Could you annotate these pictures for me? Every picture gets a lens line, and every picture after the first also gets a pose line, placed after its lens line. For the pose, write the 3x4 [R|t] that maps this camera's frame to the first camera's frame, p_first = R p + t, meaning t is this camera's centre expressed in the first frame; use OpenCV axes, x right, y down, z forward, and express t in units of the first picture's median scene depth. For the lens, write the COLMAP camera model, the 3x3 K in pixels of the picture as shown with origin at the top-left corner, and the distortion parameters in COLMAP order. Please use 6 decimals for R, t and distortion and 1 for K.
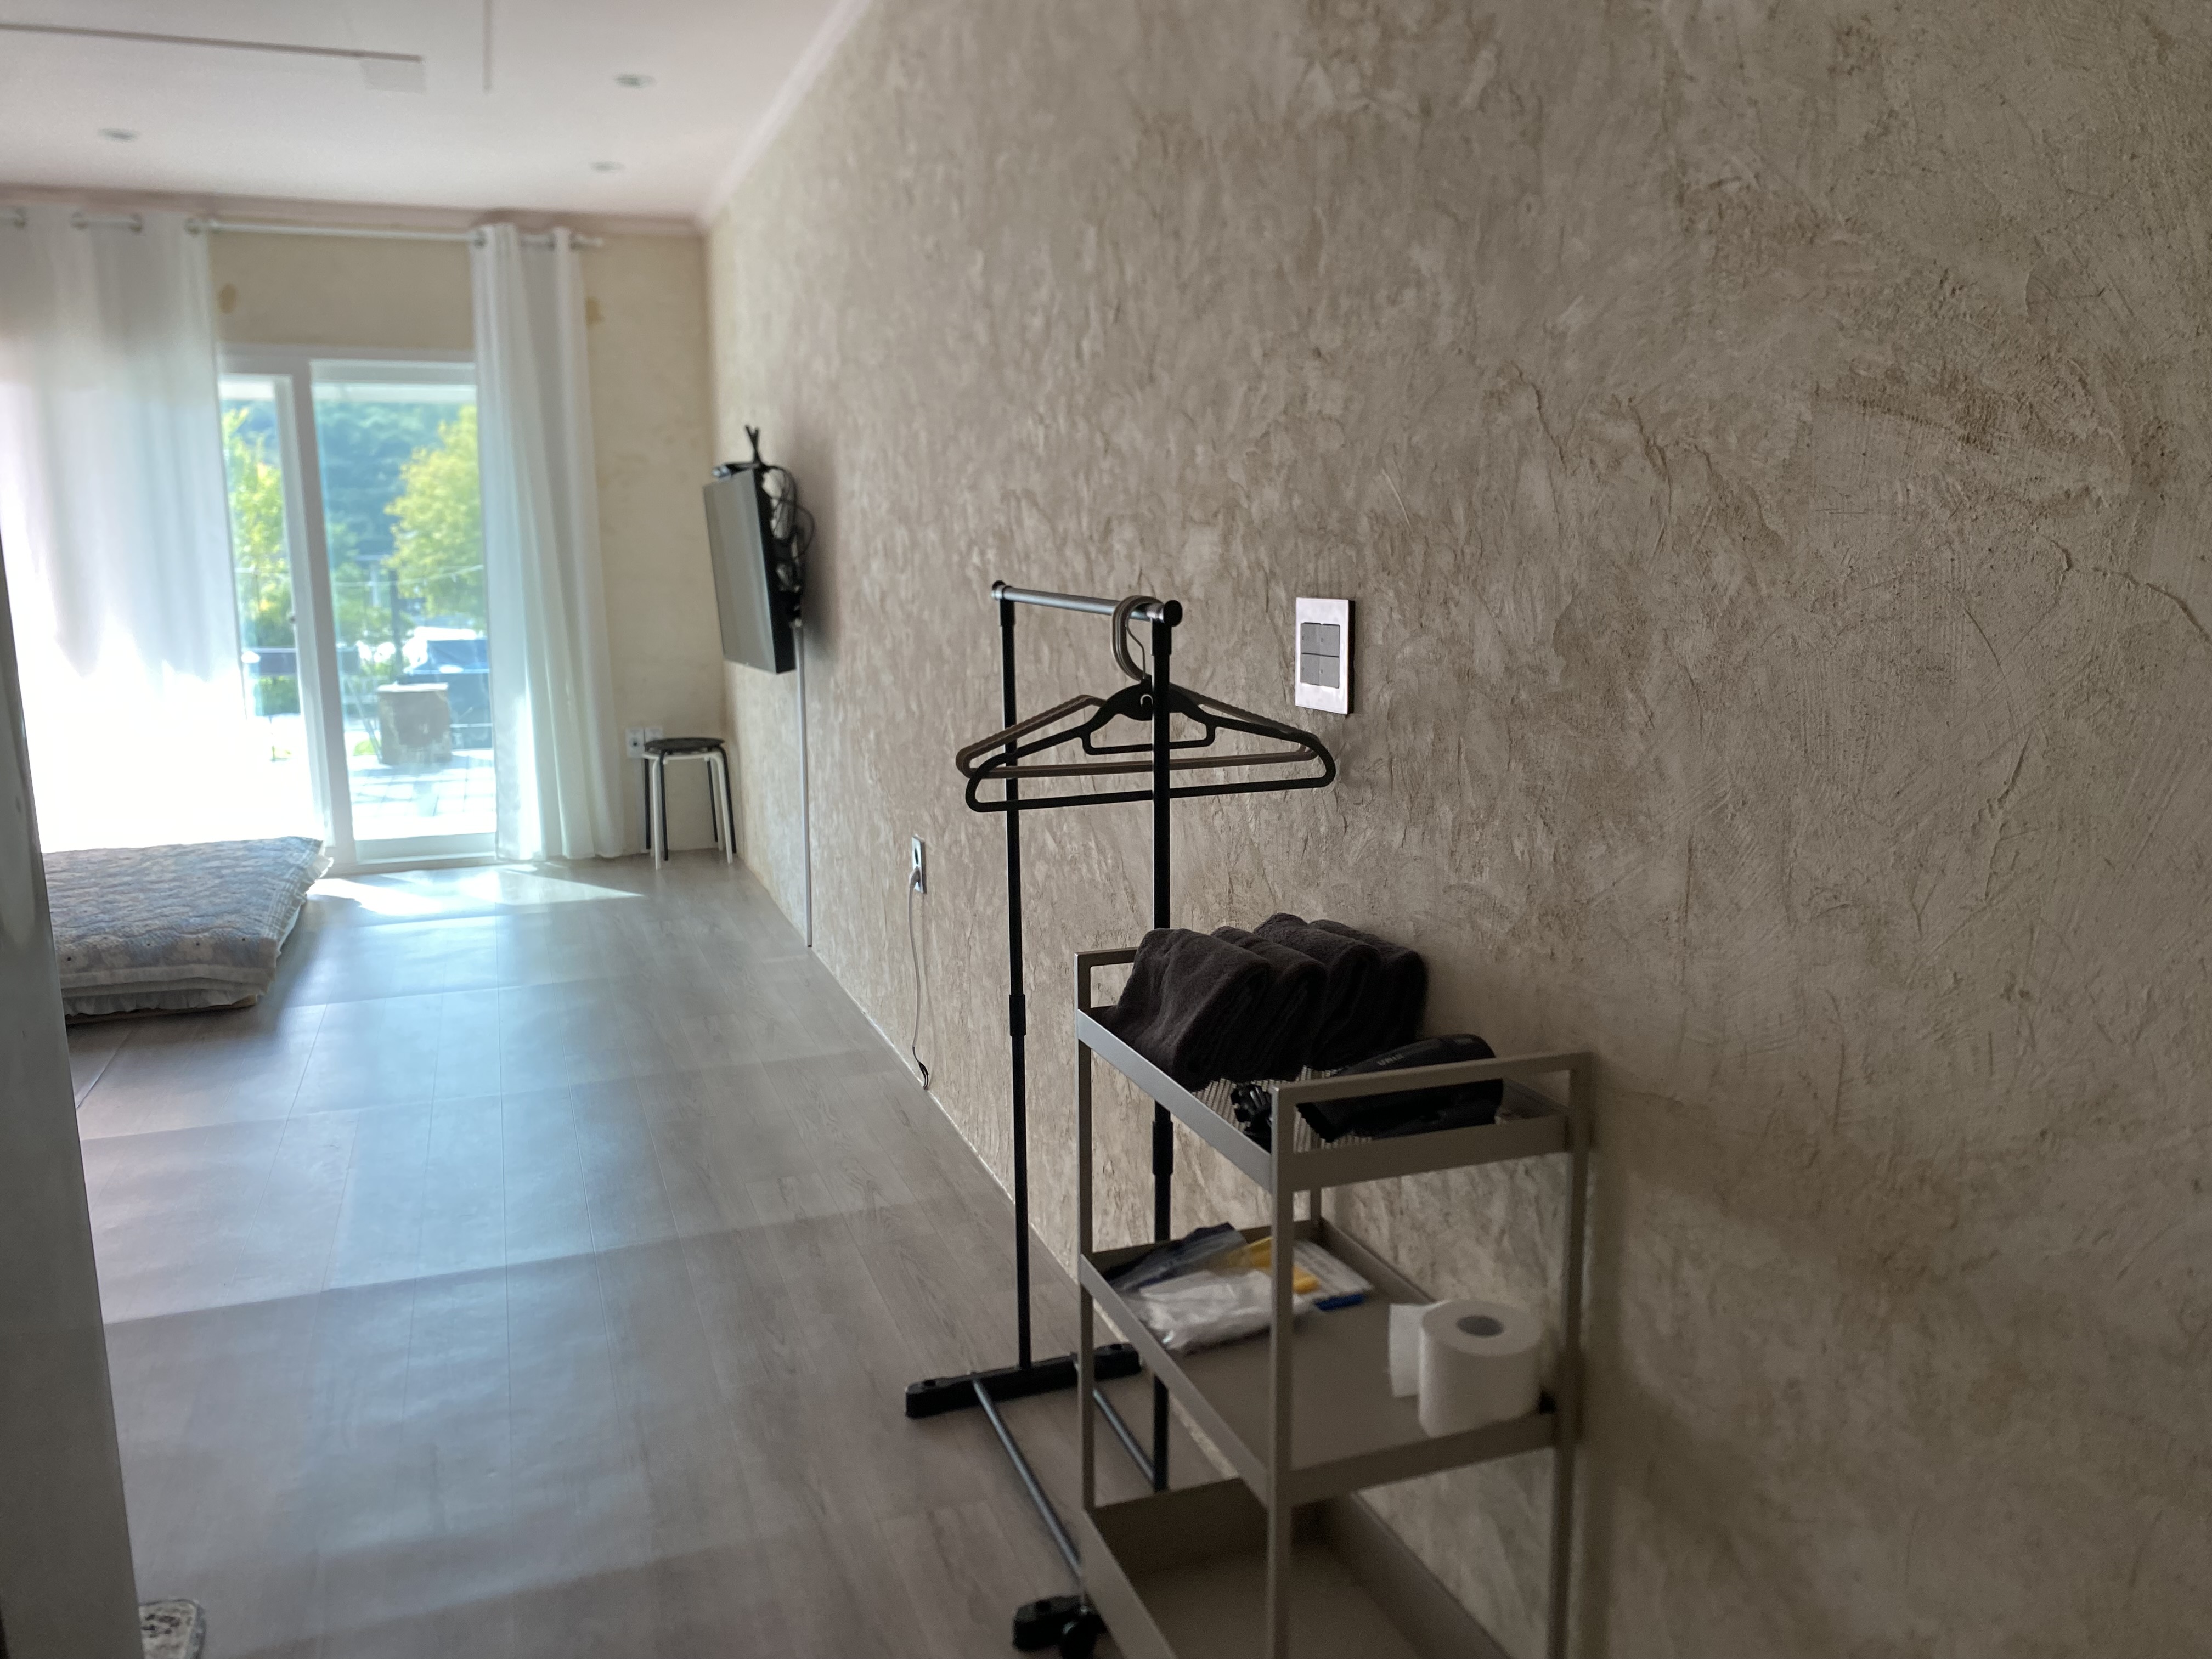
lens RADIAL K [[1691.1, 0, 1106.0], [0, 1691.1, 829.5], [0, 0, 1]] dist [0.058824, -0.051358]
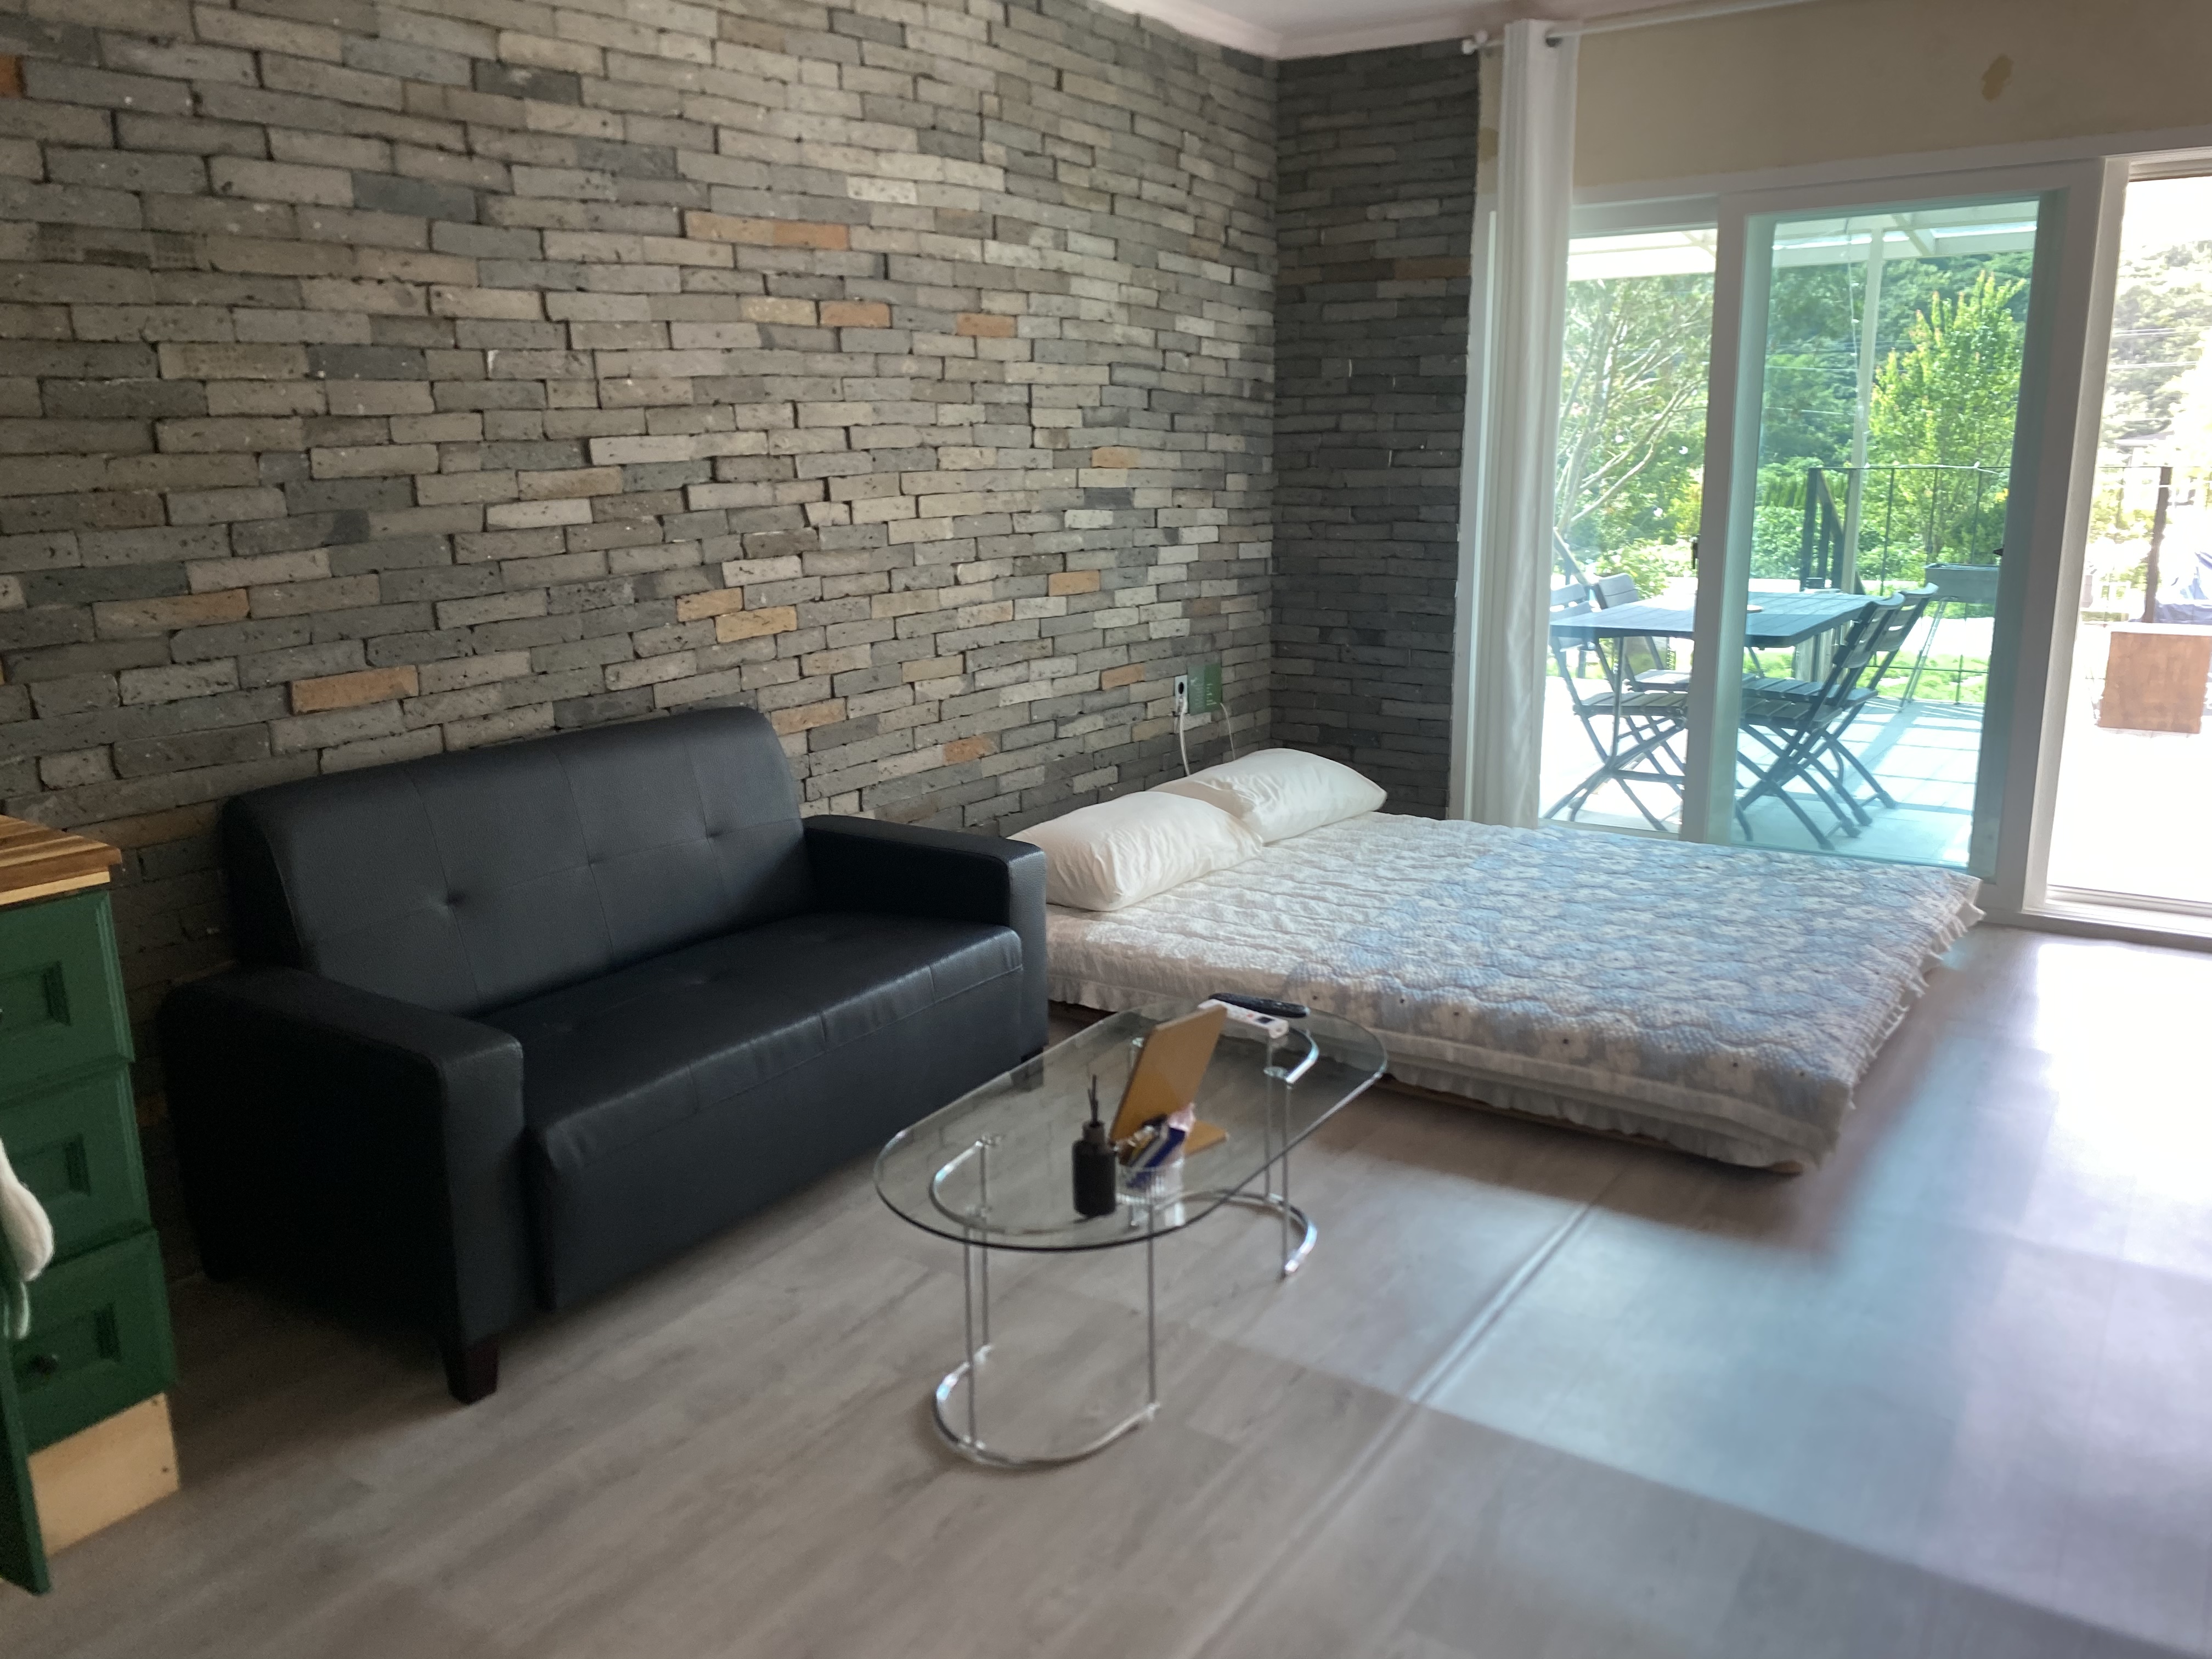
lens RADIAL K [[1674.9, 0, 1080.6], [0, 1674.9, 827.2], [0, 0, 1]] dist [0.146455, -0.393947]
pose [[0.584145, 0.182621, -0.790838, -0.175952], [-0.130422, 0.982817, 0.130618, -0.074597], [0.801102, 0.026843, 0.597925, 0.401644]]
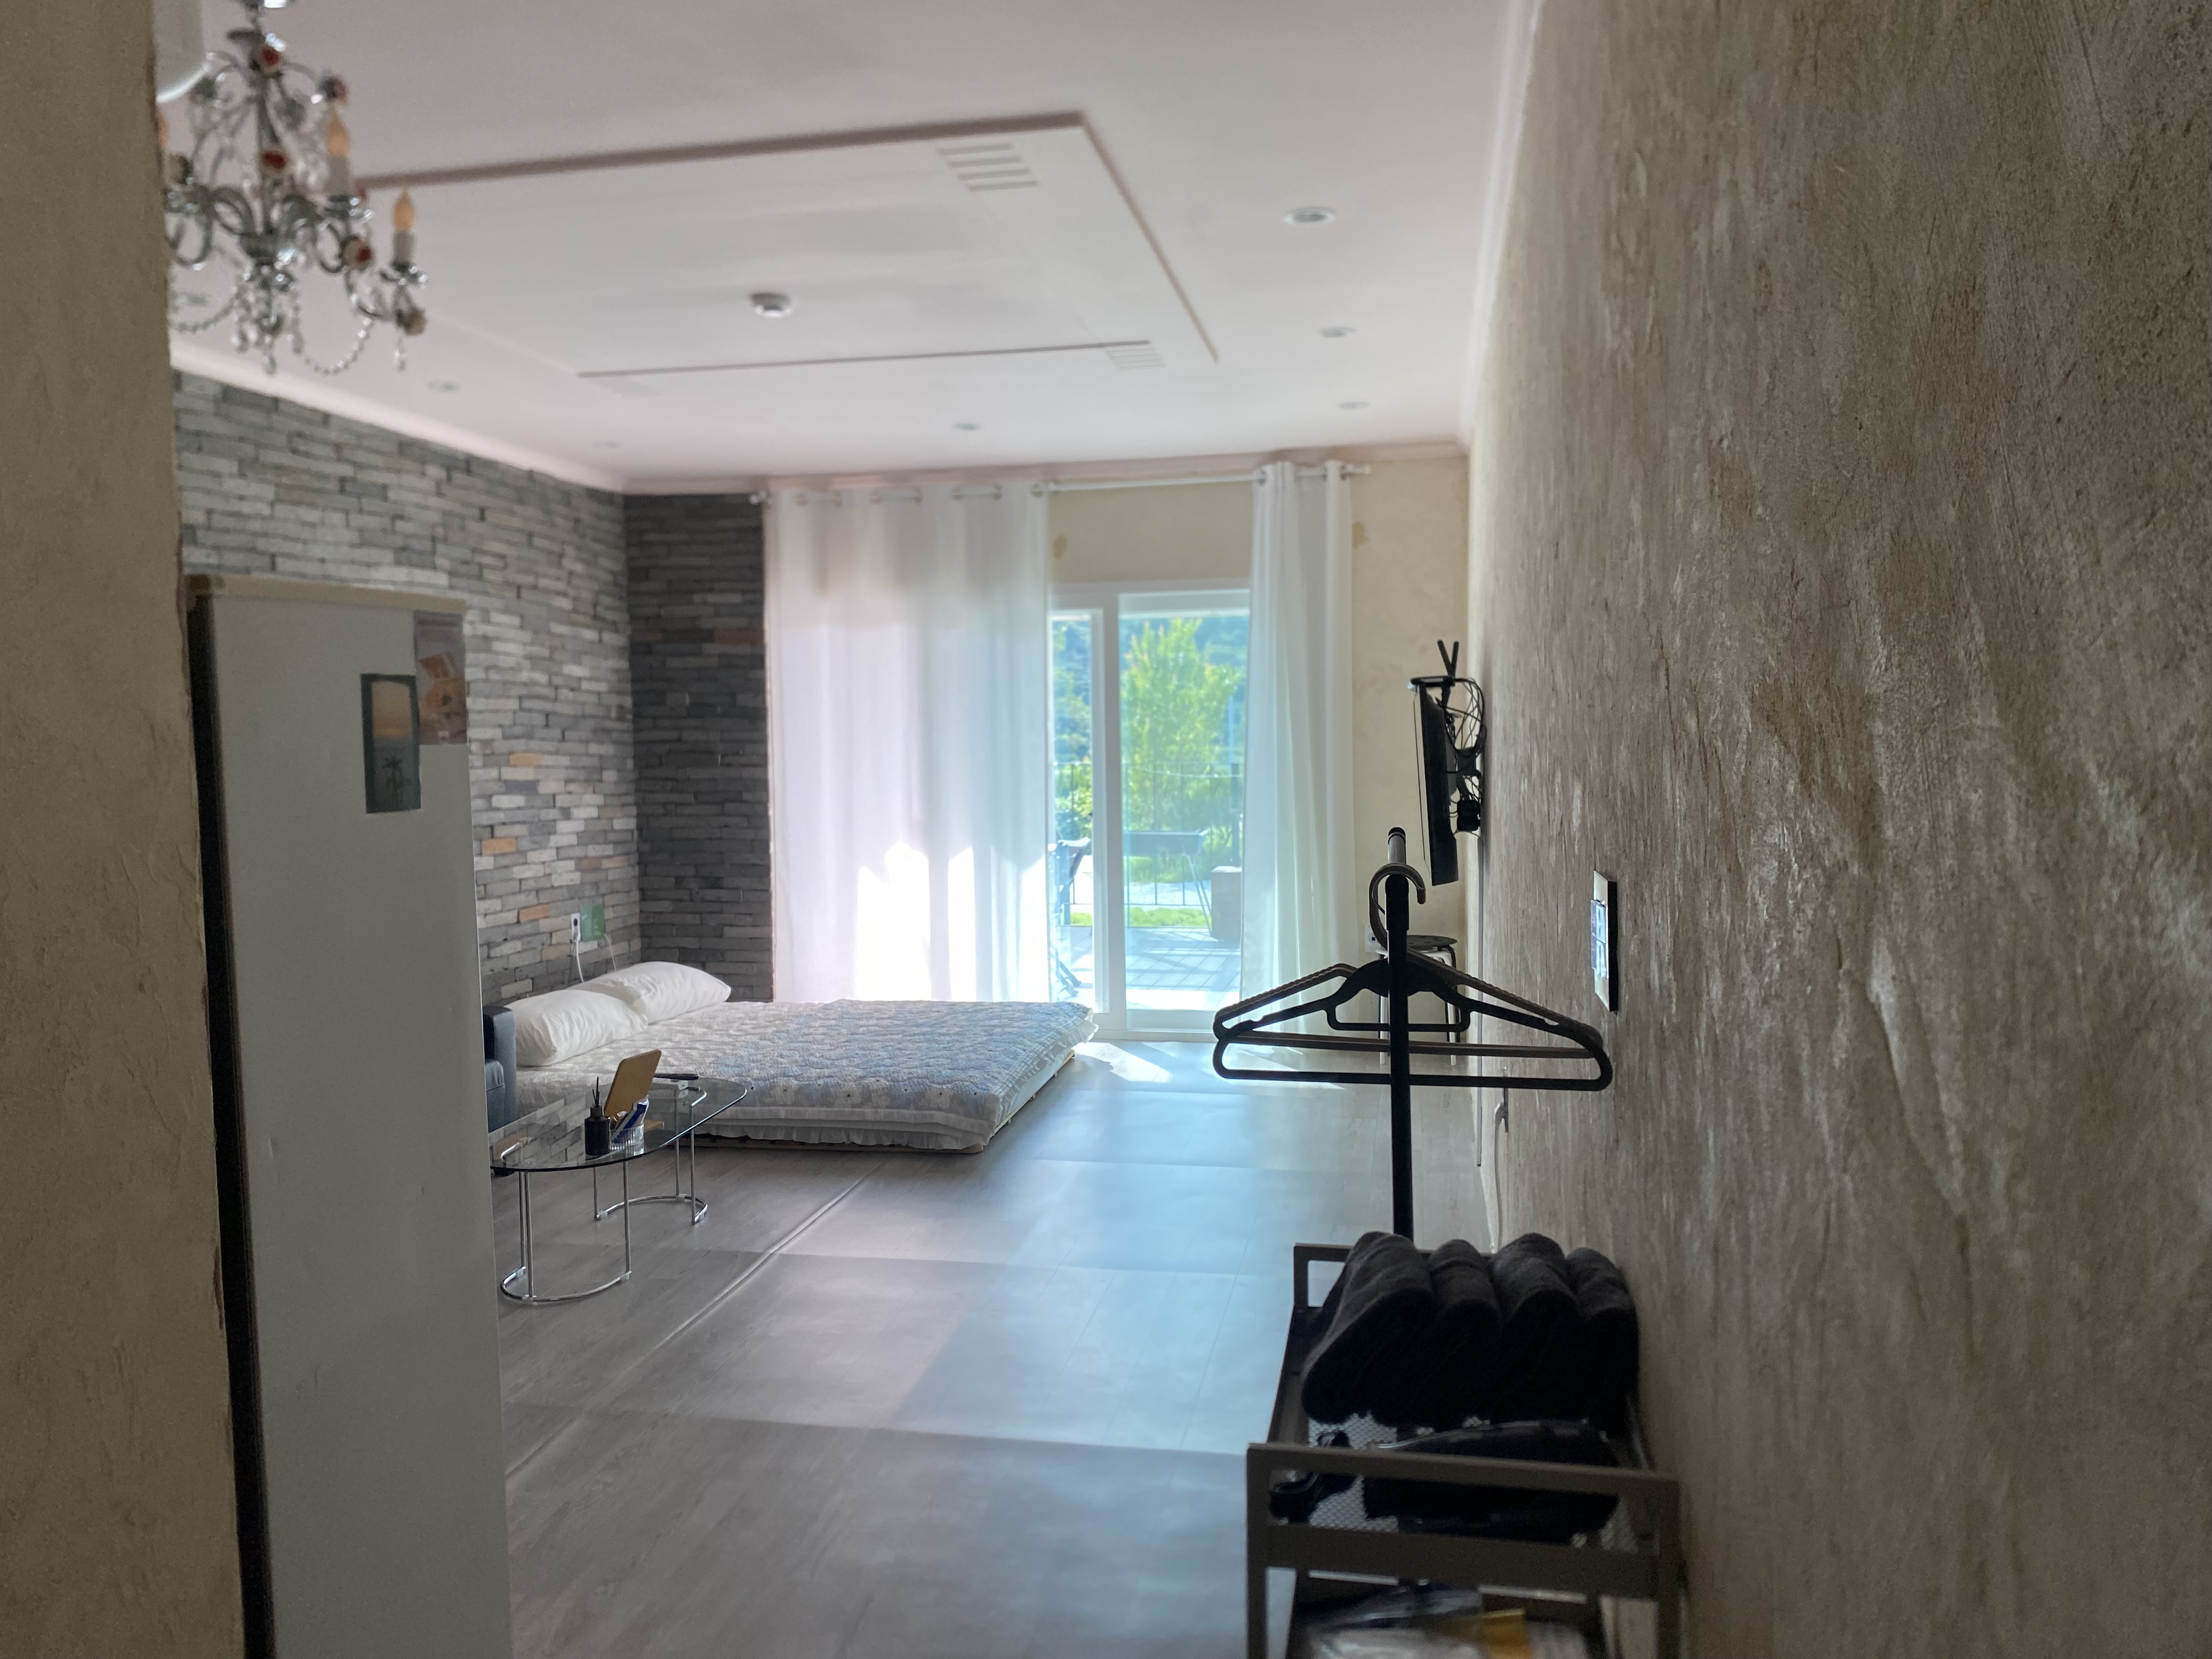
lens RADIAL K [[1674.9, 0, 1080.6], [0, 1674.9, 827.2], [0, 0, 1]] dist [0.146455, -0.393947]
pose [[0.854026, 0.027981, -0.519478, 0.144086], [-0.082754, 0.993145, -0.082555, -0.027109], [0.513607, 0.113493, 0.850487, 0.047567]]
